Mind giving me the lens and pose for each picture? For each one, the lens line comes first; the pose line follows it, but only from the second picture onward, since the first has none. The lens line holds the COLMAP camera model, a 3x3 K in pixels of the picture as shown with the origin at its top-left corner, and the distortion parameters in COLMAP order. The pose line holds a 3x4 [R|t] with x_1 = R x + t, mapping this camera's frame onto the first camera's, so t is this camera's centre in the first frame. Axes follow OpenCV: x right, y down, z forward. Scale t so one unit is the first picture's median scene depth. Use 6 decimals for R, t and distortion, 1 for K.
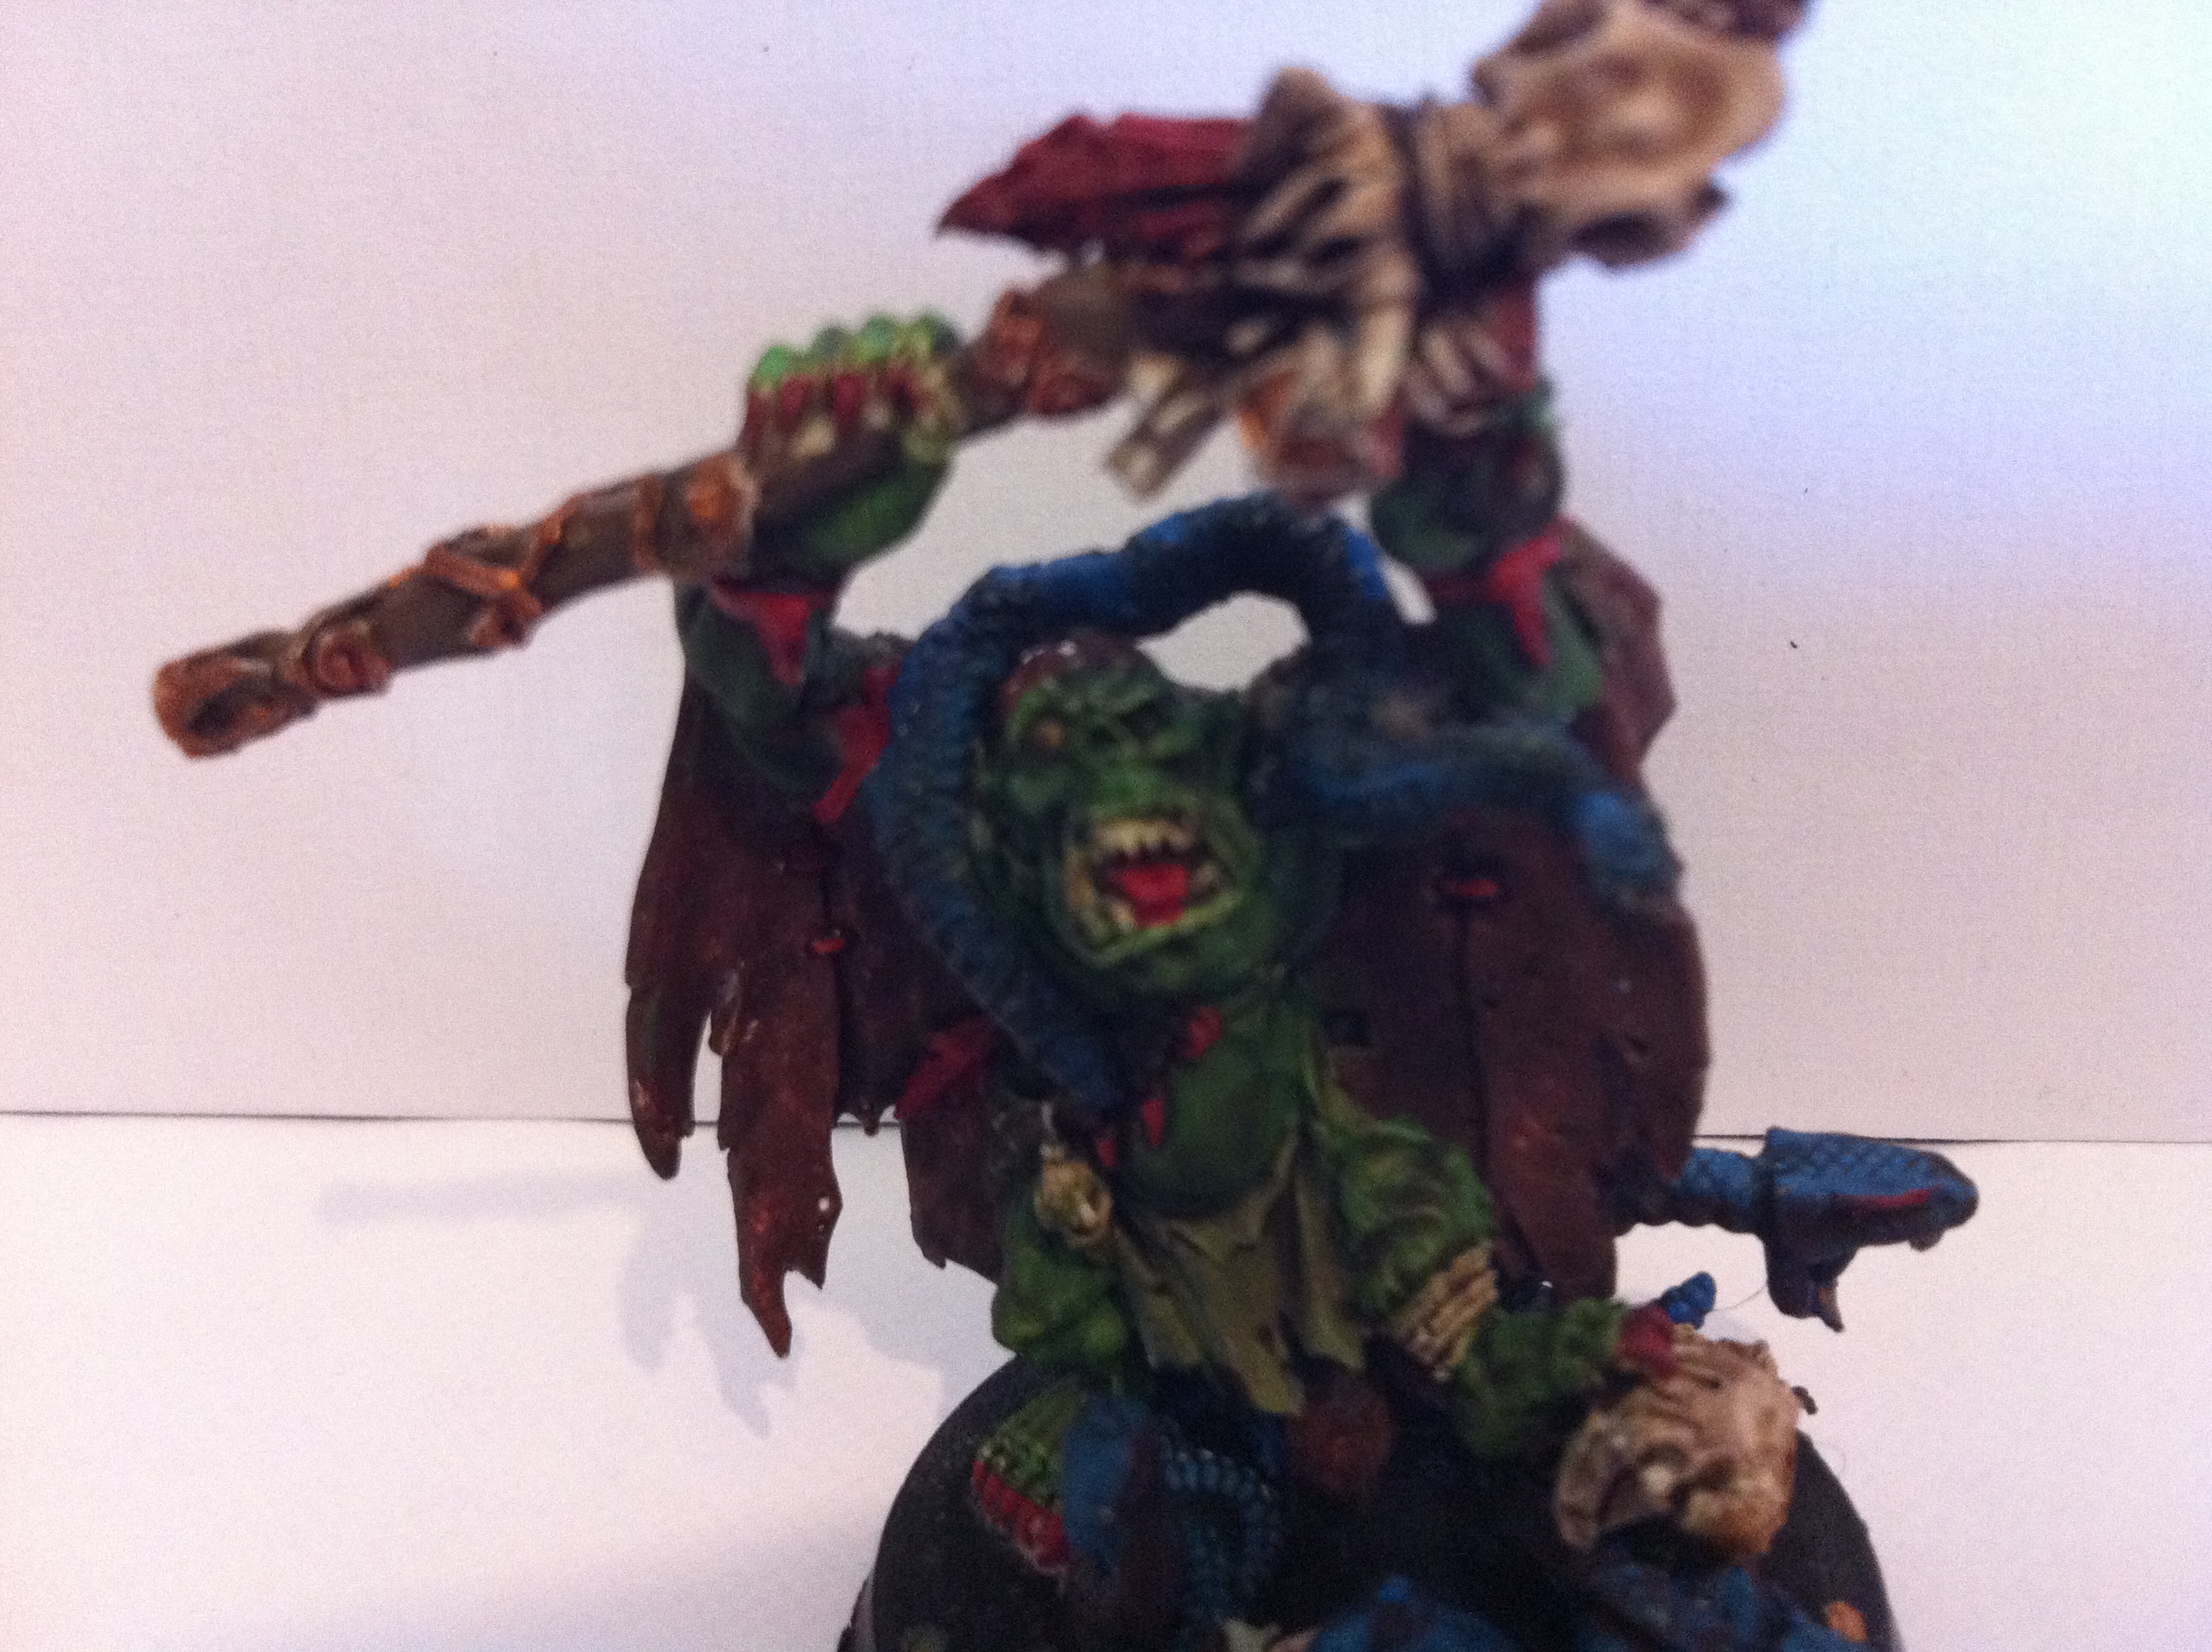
lens RADIAL K [[2133.3, 0, 1081.7], [0, 2133.3, 827.2], [0, 0, 1]] dist [0.145965, -0.537289]
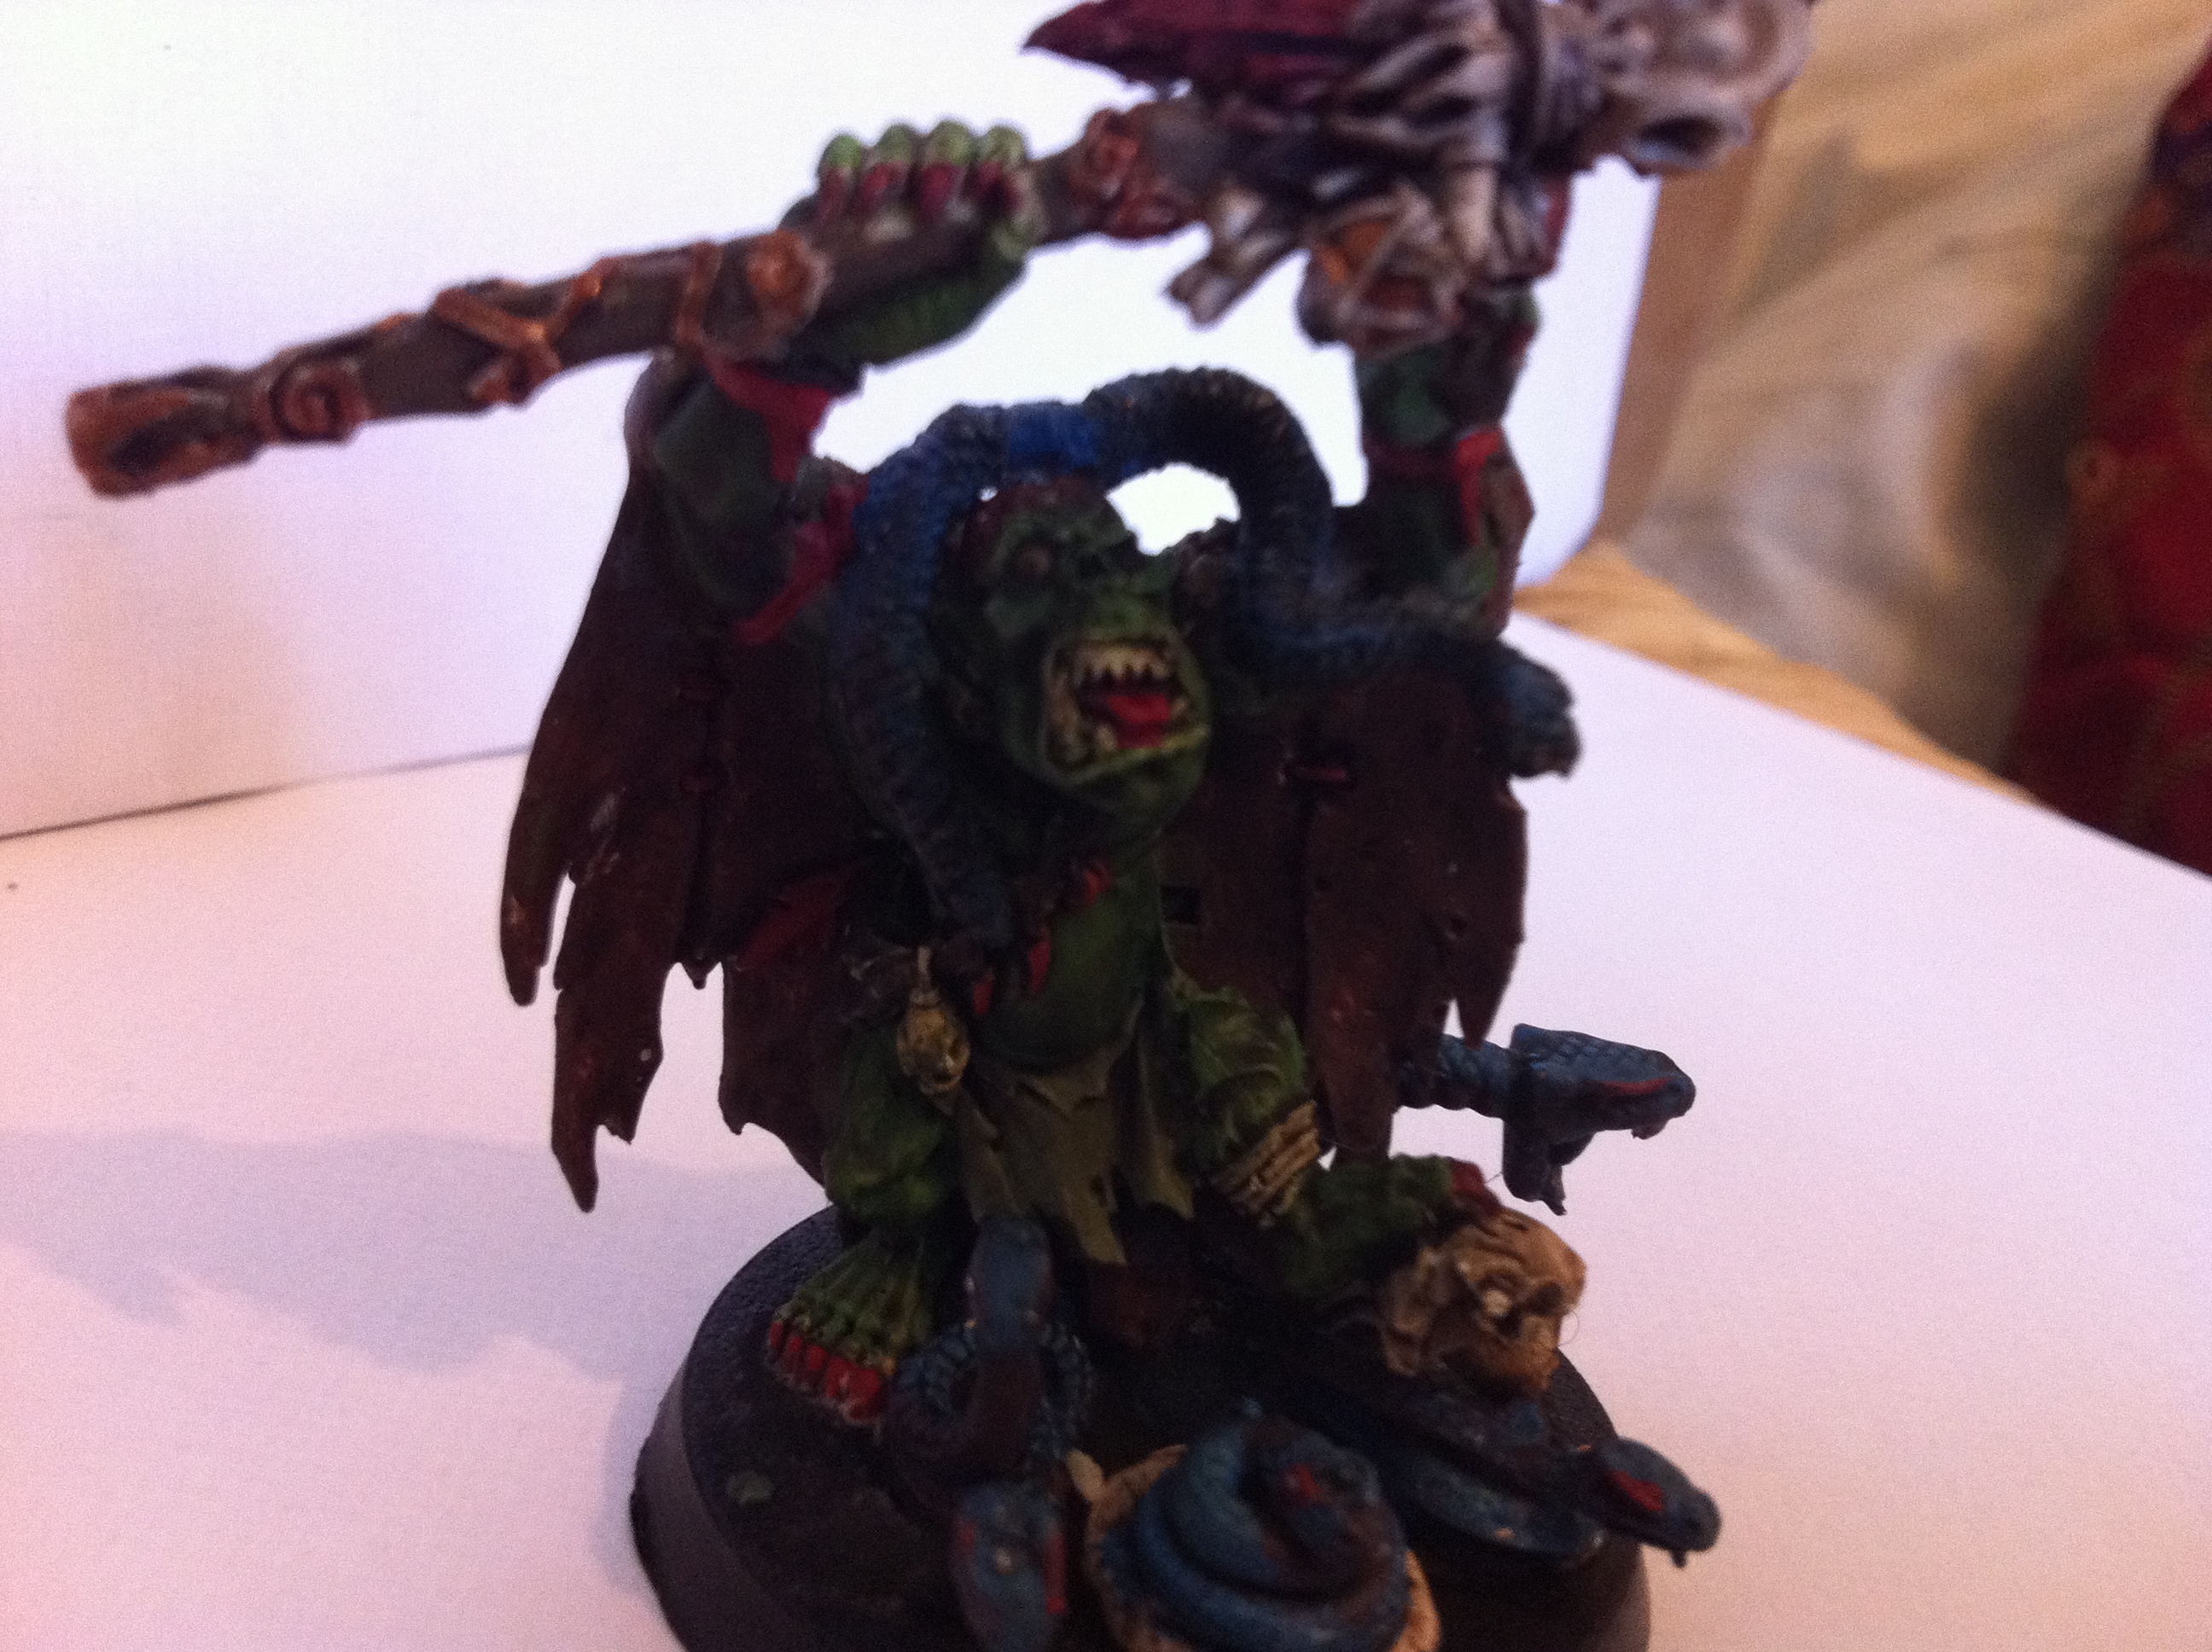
lens RADIAL K [[2133.3, 0, 1081.7], [0, 2133.3, 827.2], [0, 0, 1]] dist [0.145965, -0.537289]
pose [[0.955320, 0.078017, 0.285092, -0.264538], [-0.069159, 0.996762, -0.041024, 0.119437], [-0.287370, 0.019474, 0.957622, 0.001358]]
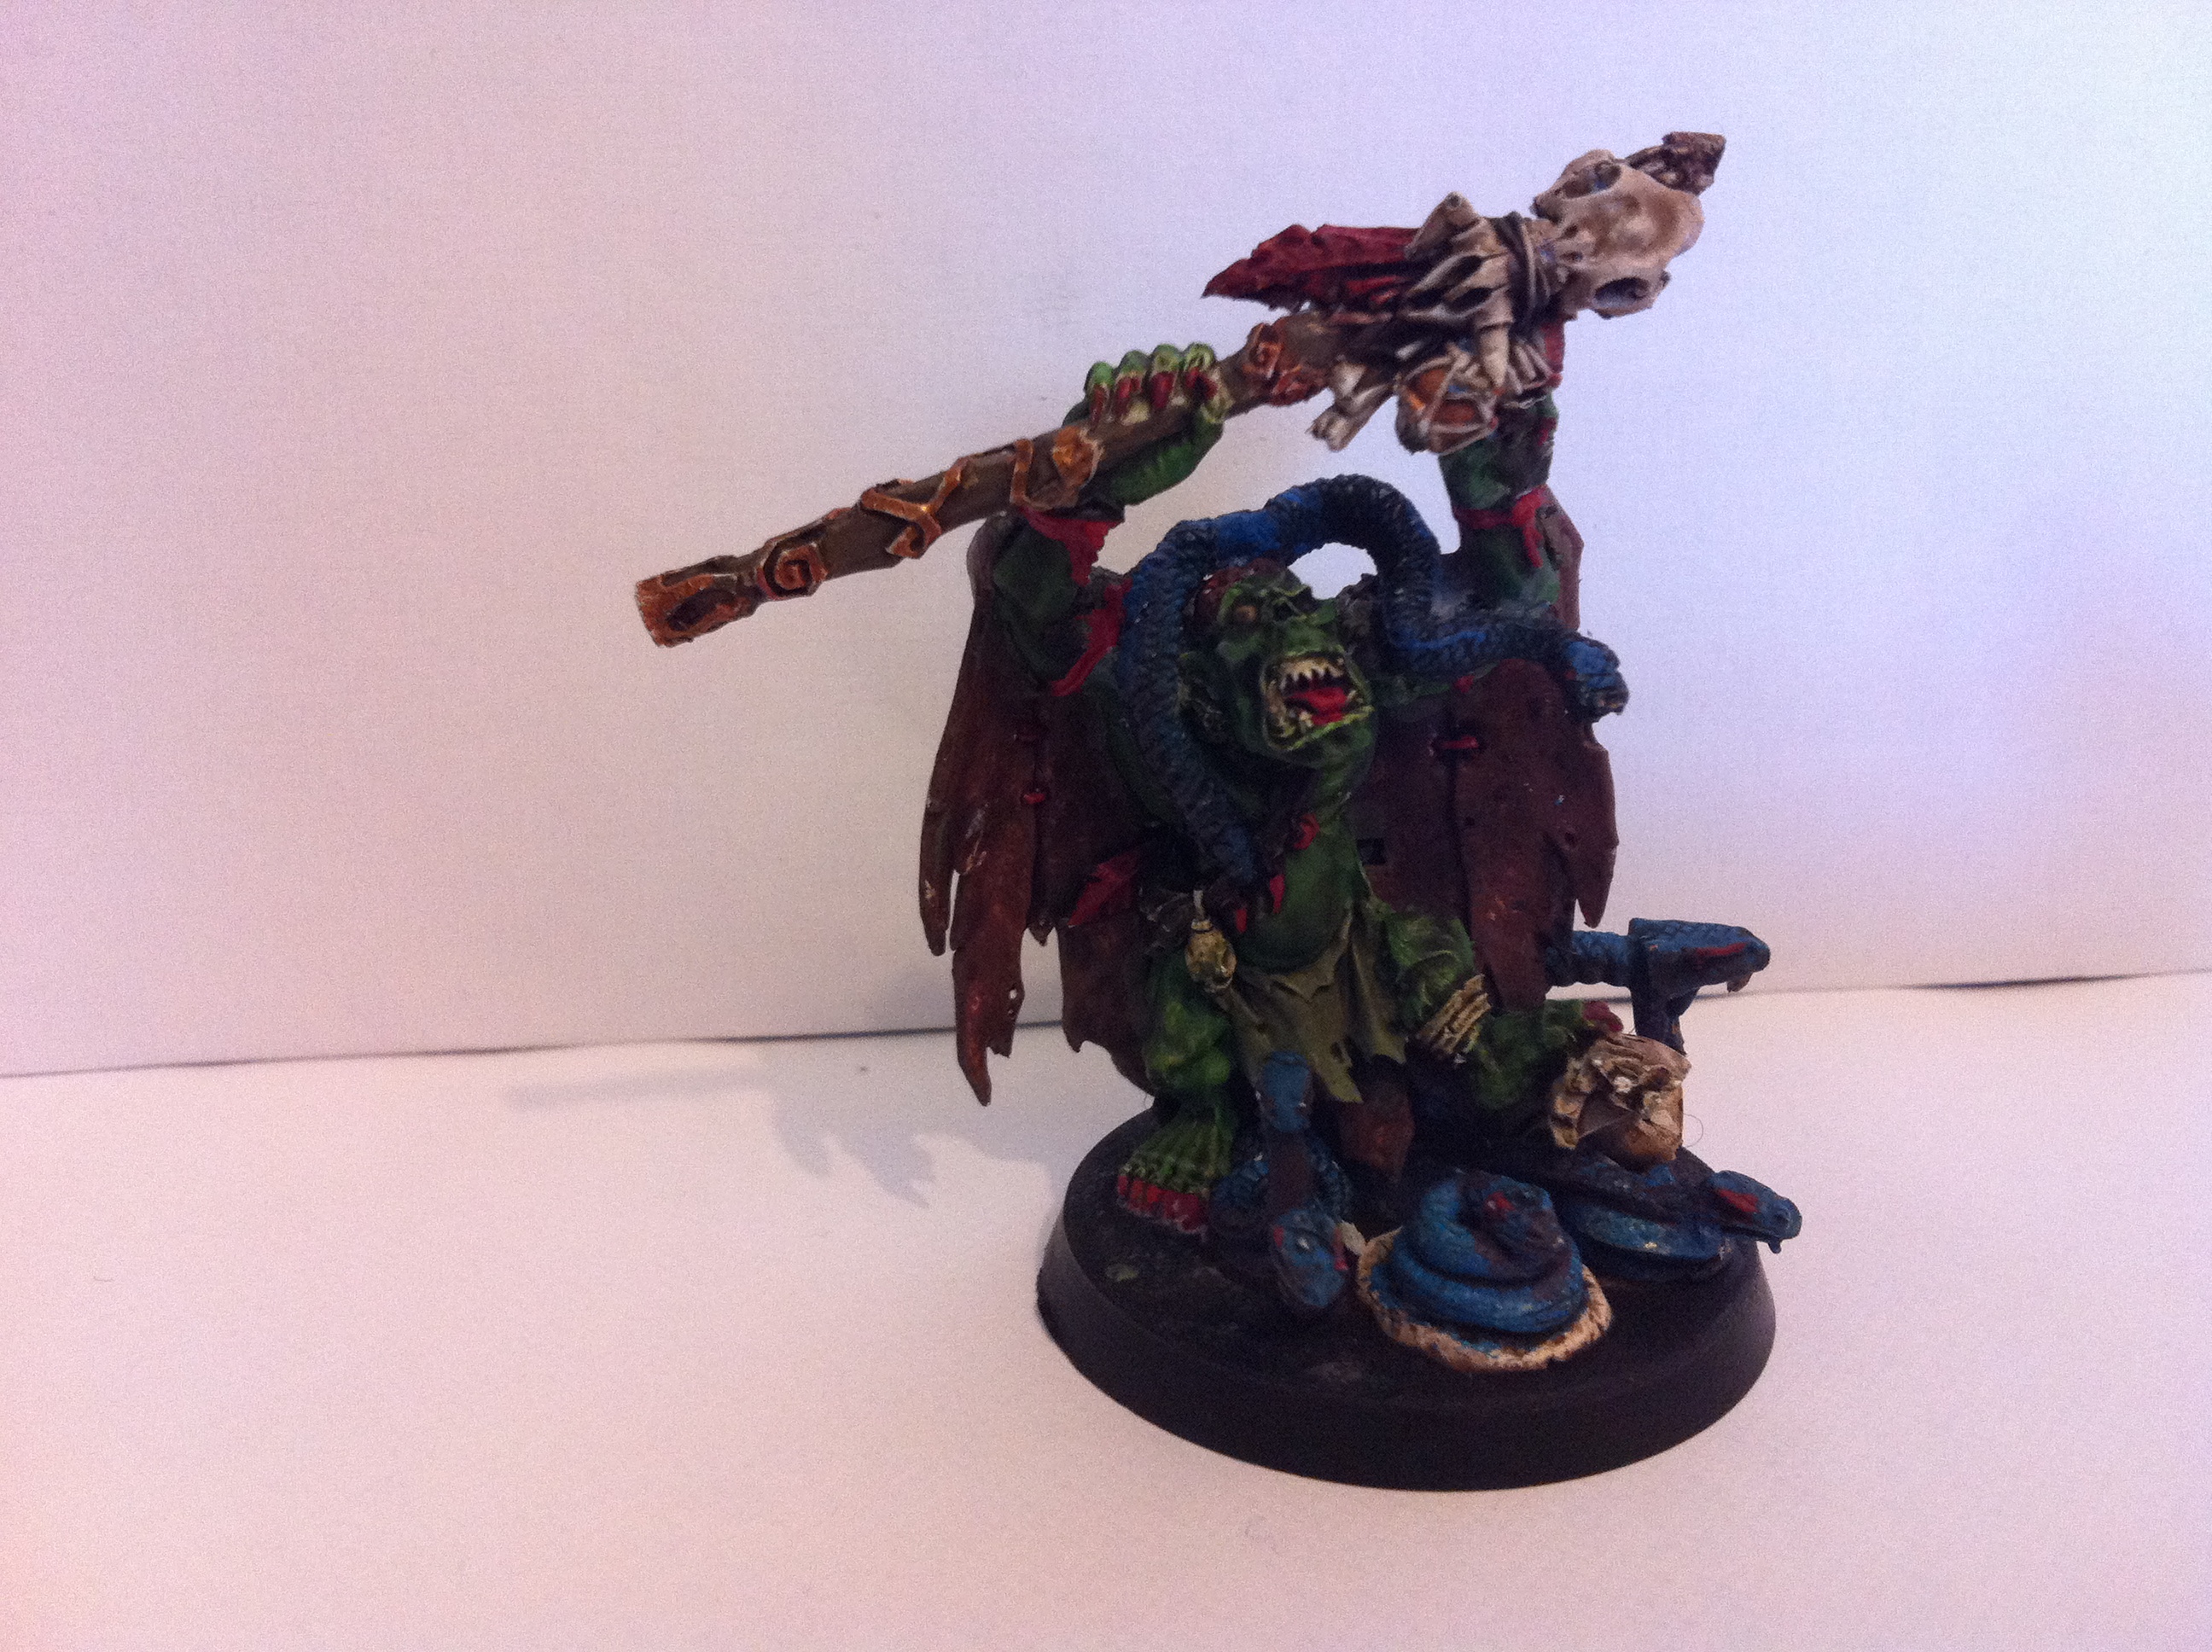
lens RADIAL K [[2098.8, 0, 1083.2], [0, 2098.8, 832.1], [0, 0, 1]] dist [0.118506, -0.307792]
pose [[0.980666, -0.019976, 0.194666, -0.417780], [0.040043, 0.994211, -0.099702, 0.254900], [-0.191548, 0.105570, 0.975789, -0.460786]]
